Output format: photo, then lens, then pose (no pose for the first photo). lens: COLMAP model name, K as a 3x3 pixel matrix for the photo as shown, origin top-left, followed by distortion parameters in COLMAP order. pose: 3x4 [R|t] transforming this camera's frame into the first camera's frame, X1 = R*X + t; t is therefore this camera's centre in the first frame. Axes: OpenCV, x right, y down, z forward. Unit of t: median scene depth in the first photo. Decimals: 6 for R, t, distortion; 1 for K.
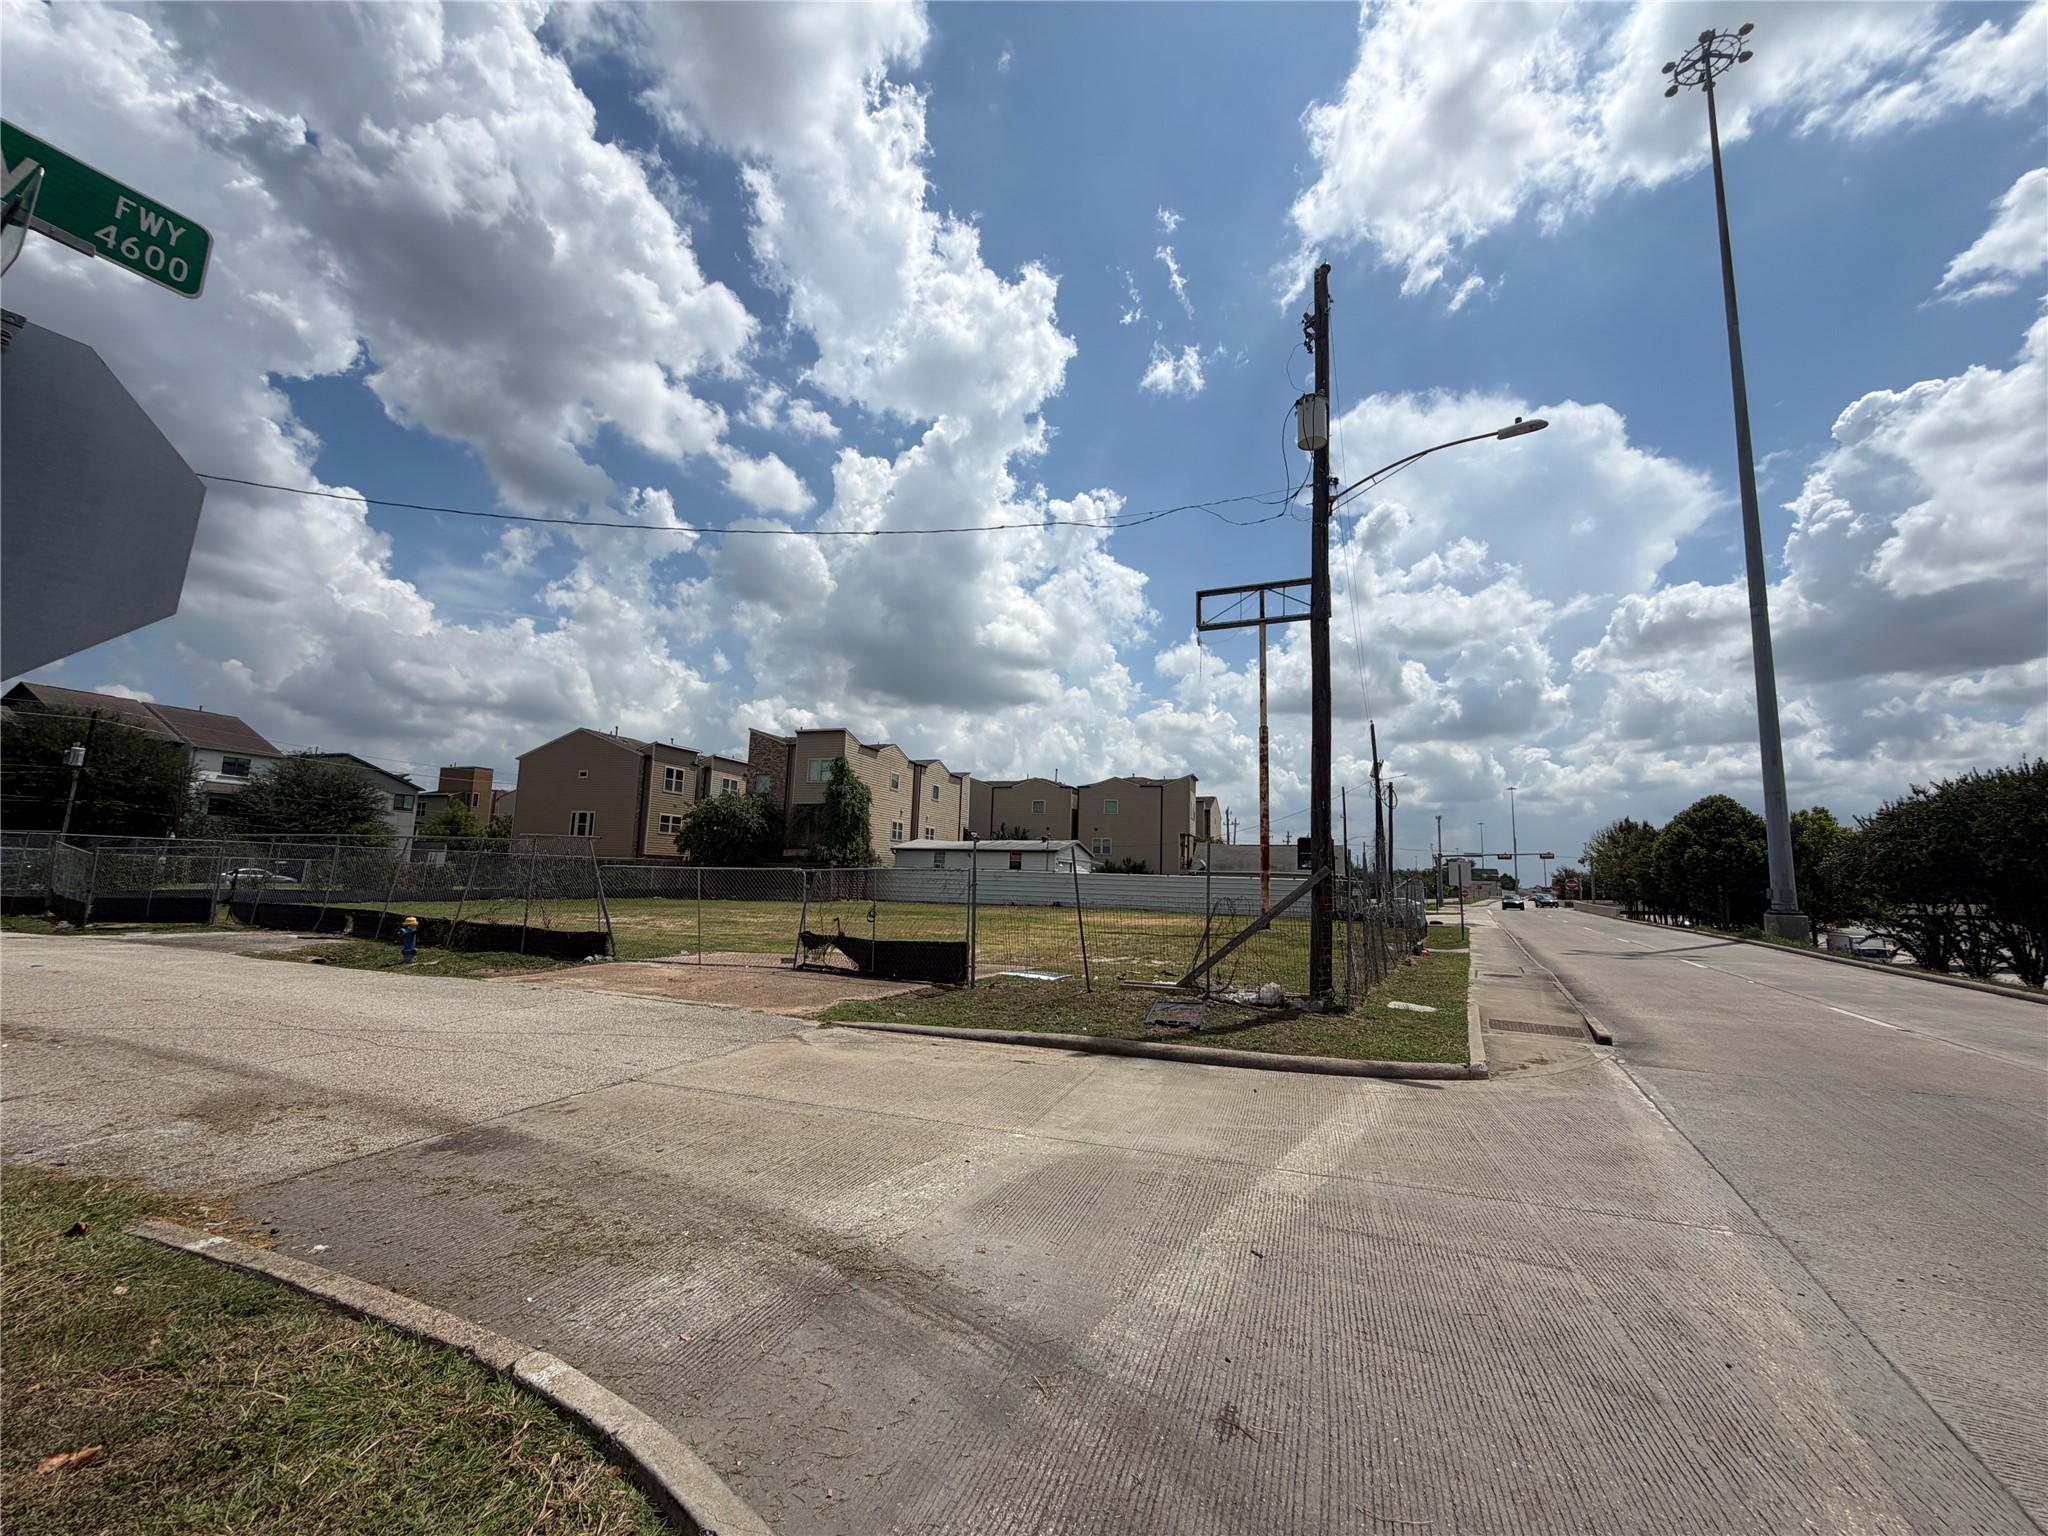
lens RADIAL K [[812.4, 0, 1018.2], [0, 812.4, 768.0], [0, 0, 1]] dist [0.000978, -0.000188]
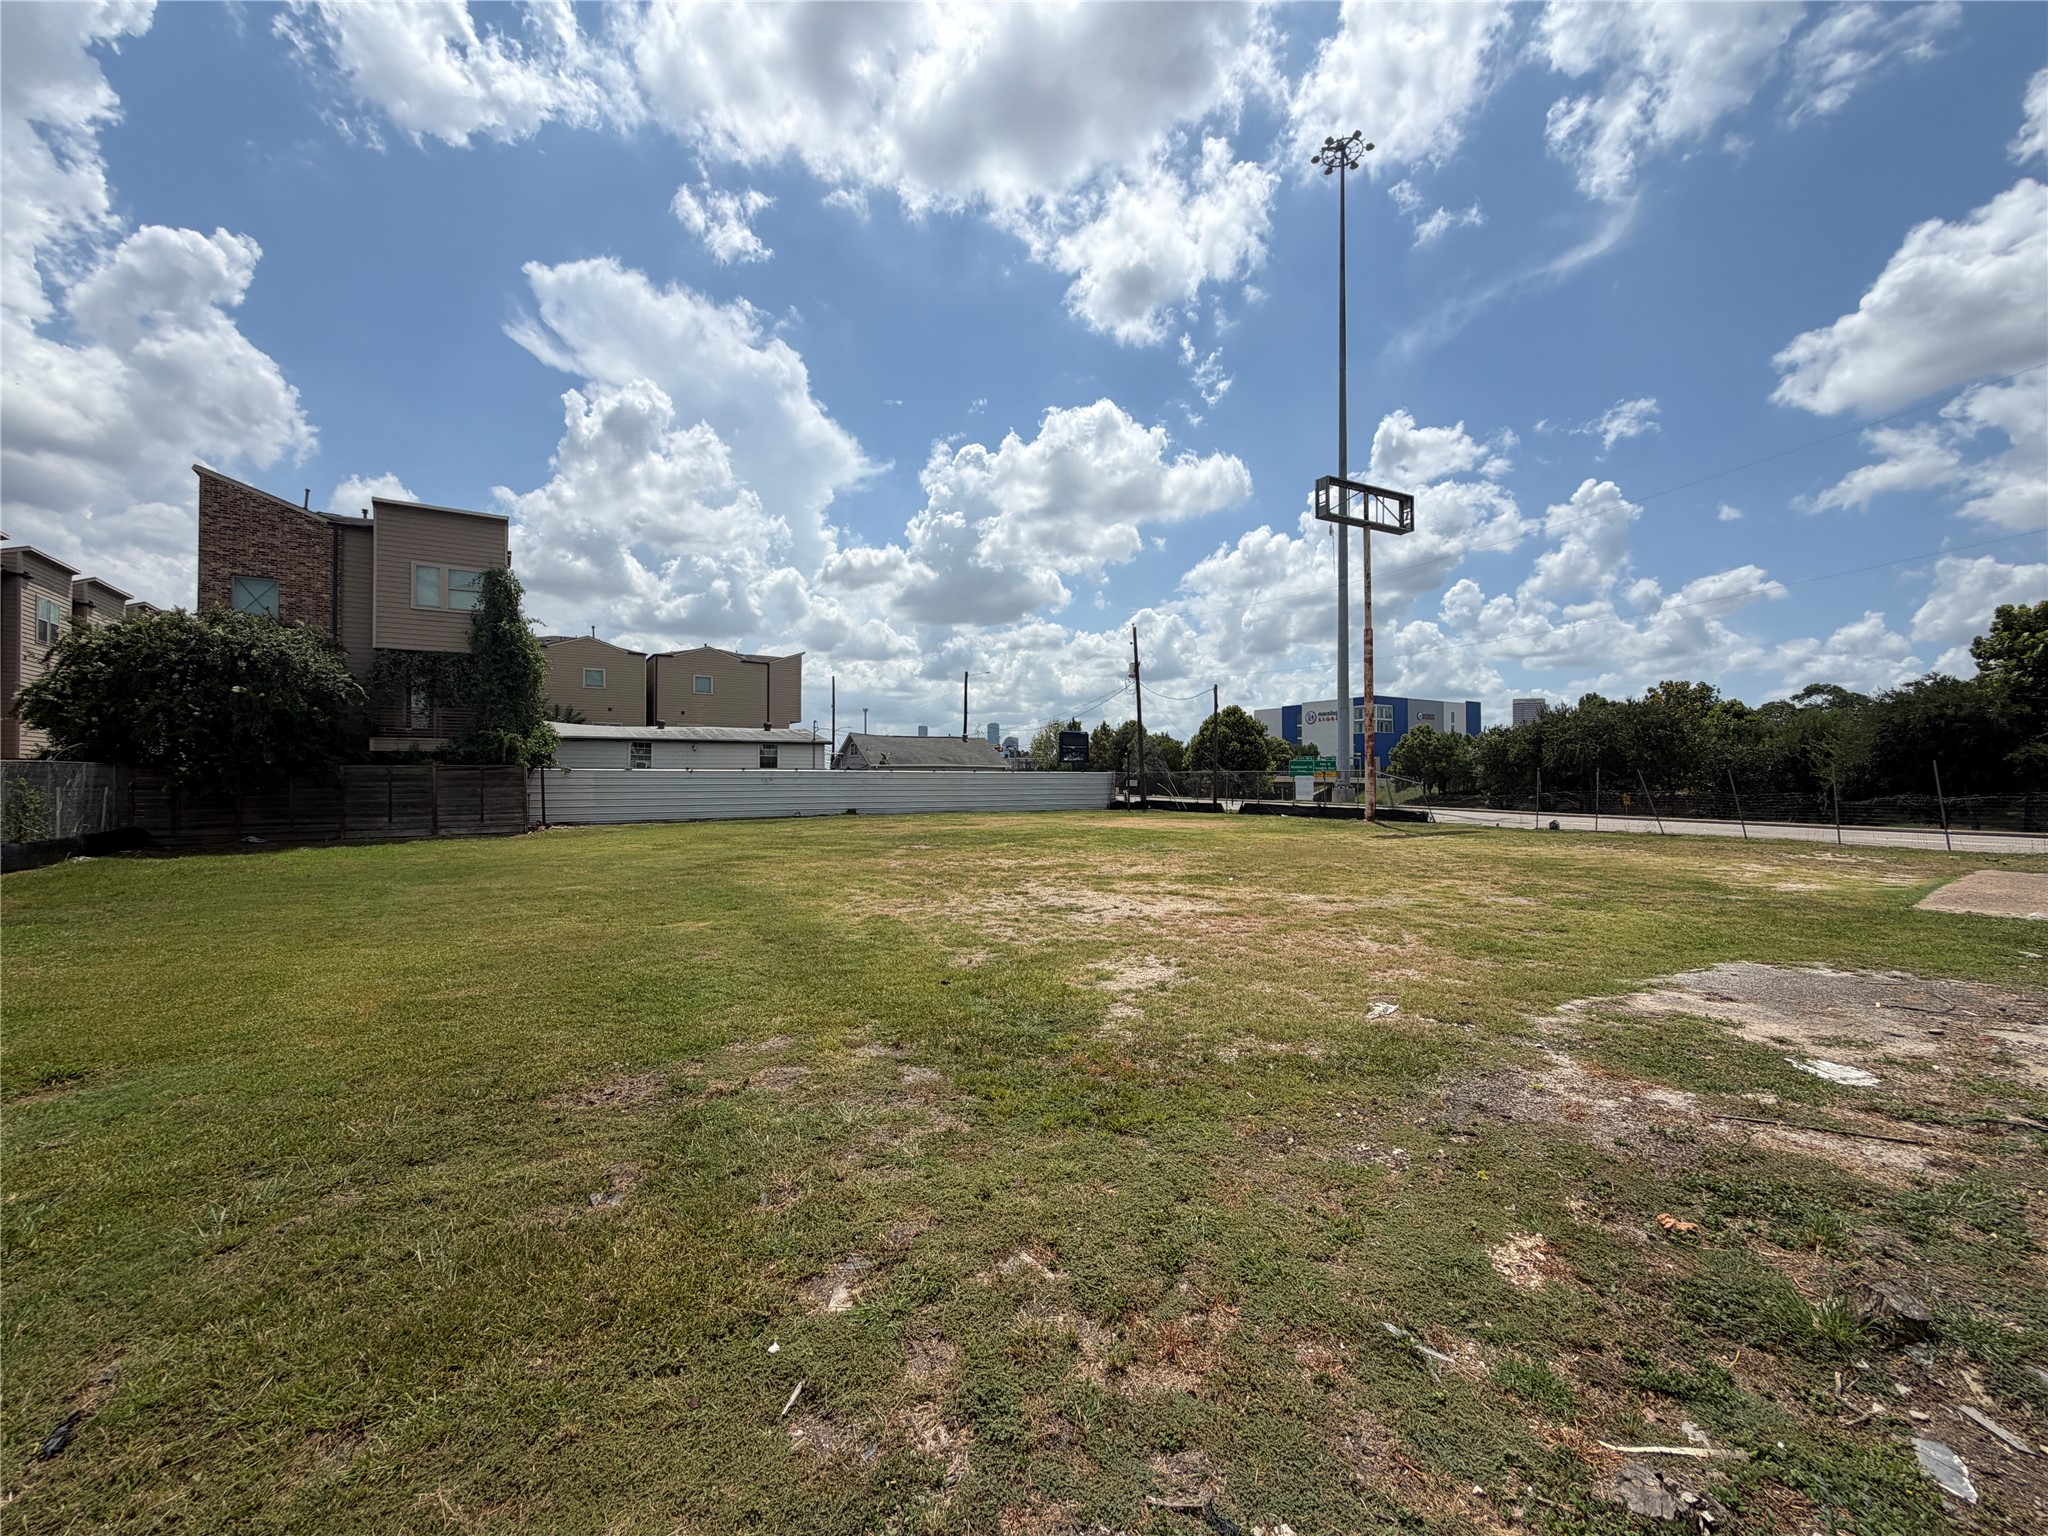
lens RADIAL K [[812.4, 0, 1009.5], [0, 812.4, 771.1], [0, 0, 1]] dist [0.000978, -0.000188]
pose [[0.618695, -0.024455, 0.785251, -0.446258], [-0.087183, 0.991205, 0.099560, 0.036767], [-0.780779, -0.130058, 0.611121, 0.389981]]
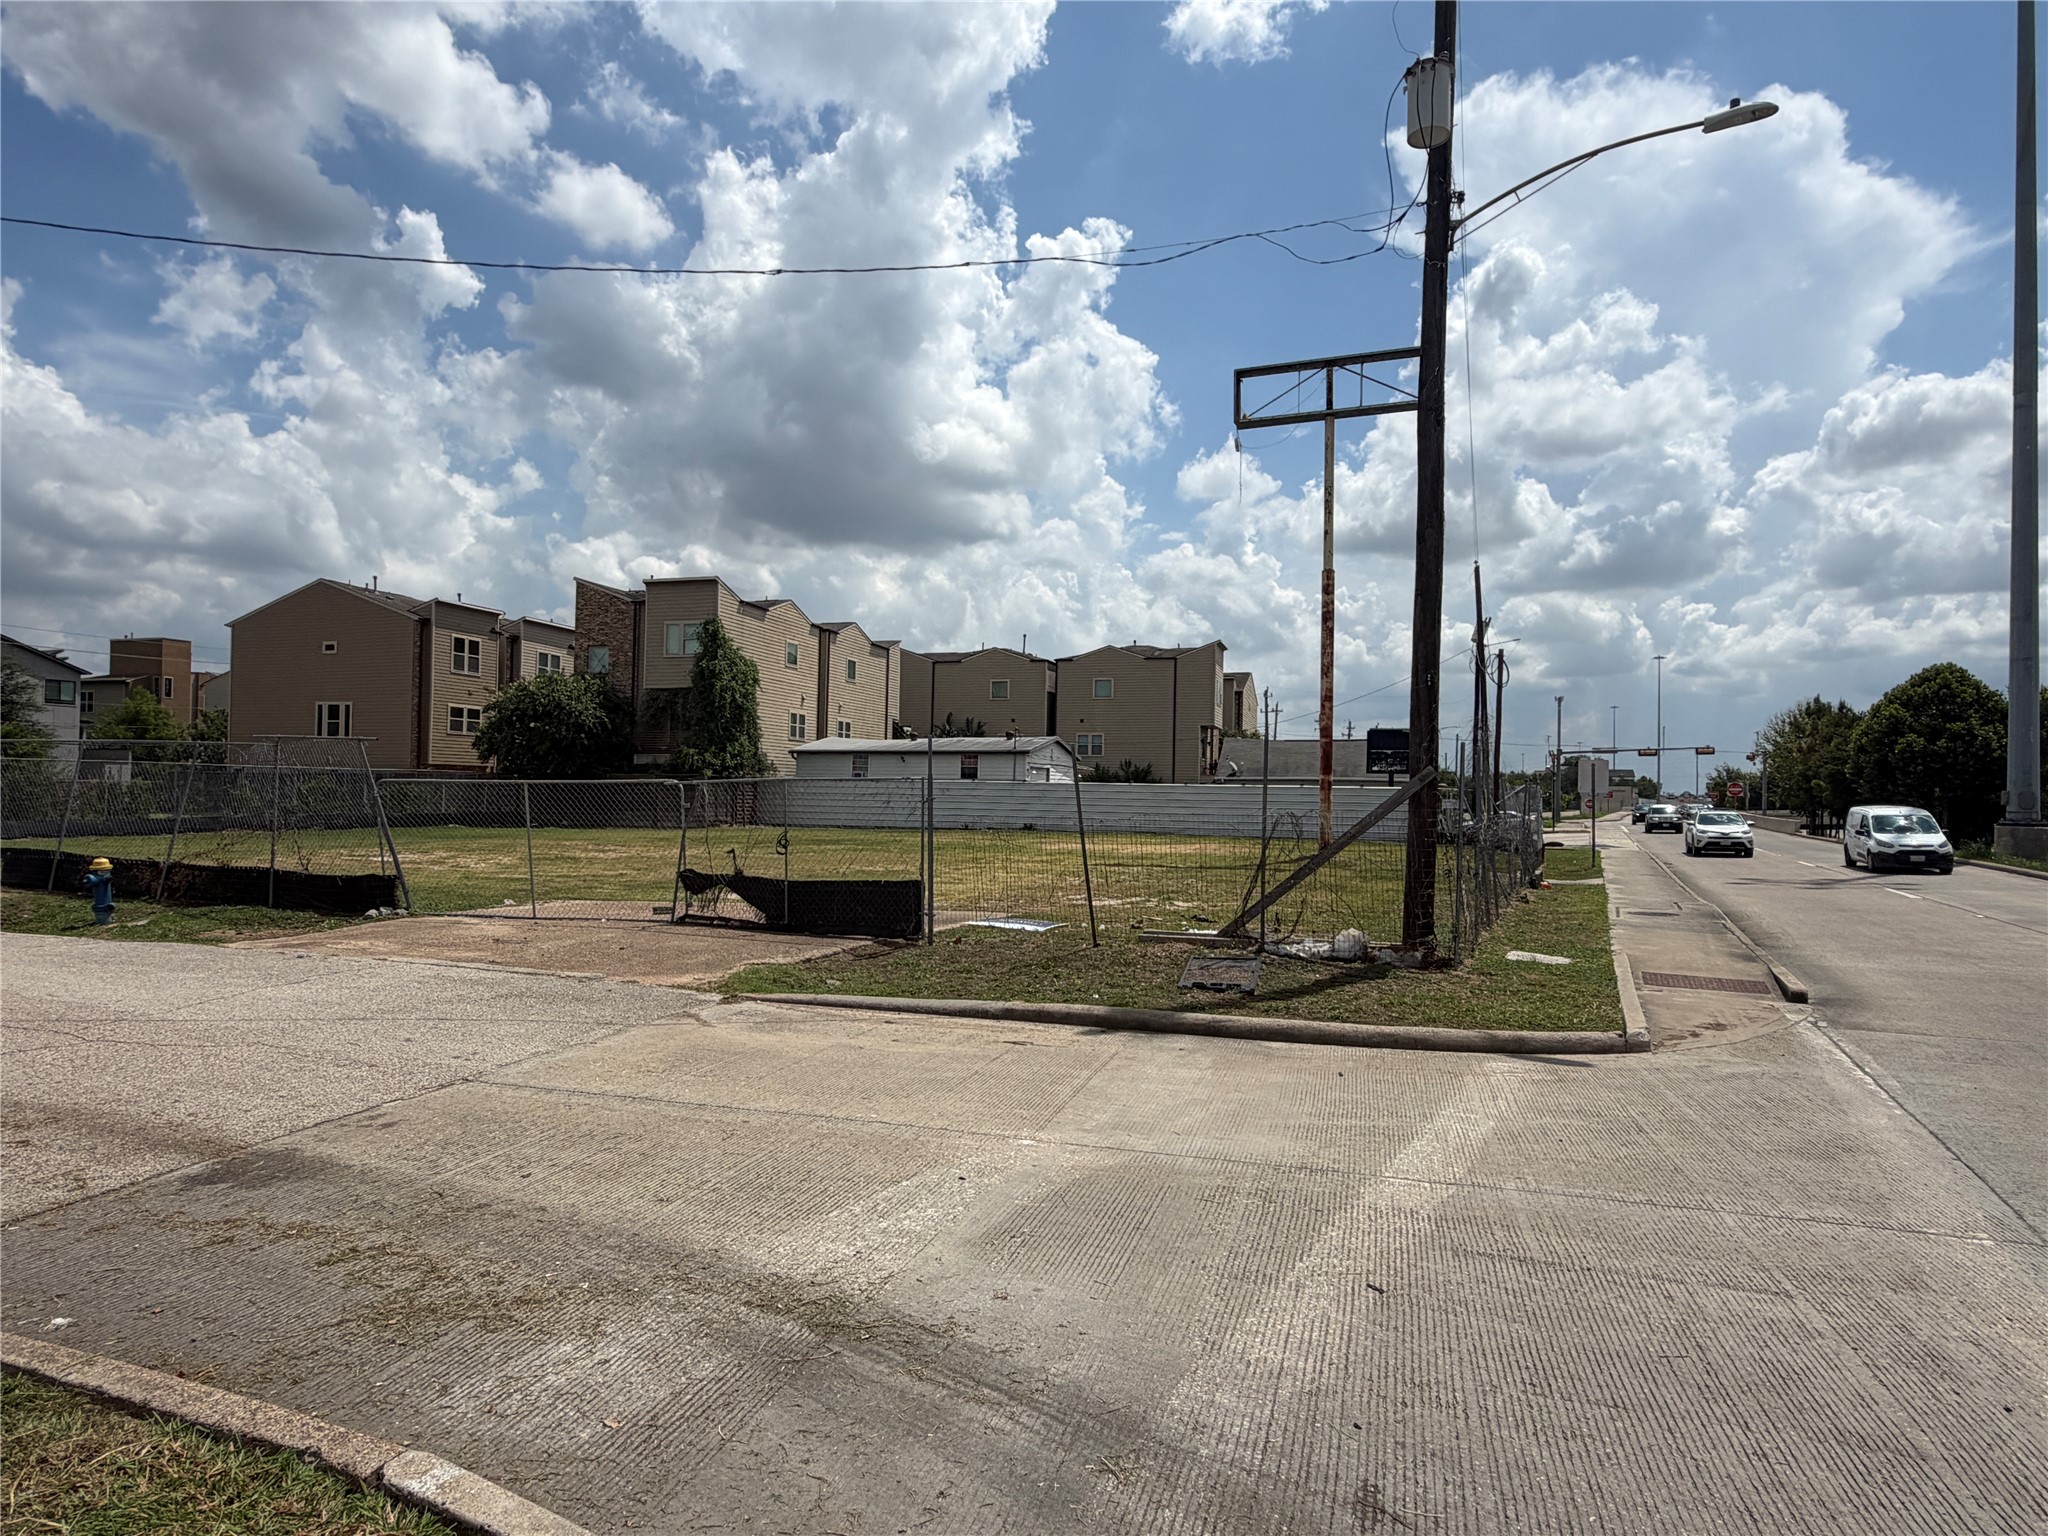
lens RADIAL K [[1161.4, 0, 1014.5], [0, 1161.4, 768.5], [0, 0, 1]] dist [0.000772, -0.000252]
pose [[0.999084, -0.012353, 0.040975, -0.005680], [0.007551, 0.993299, 0.115327, 0.000594], [-0.042125, -0.114912, 0.992482, 0.002063]]
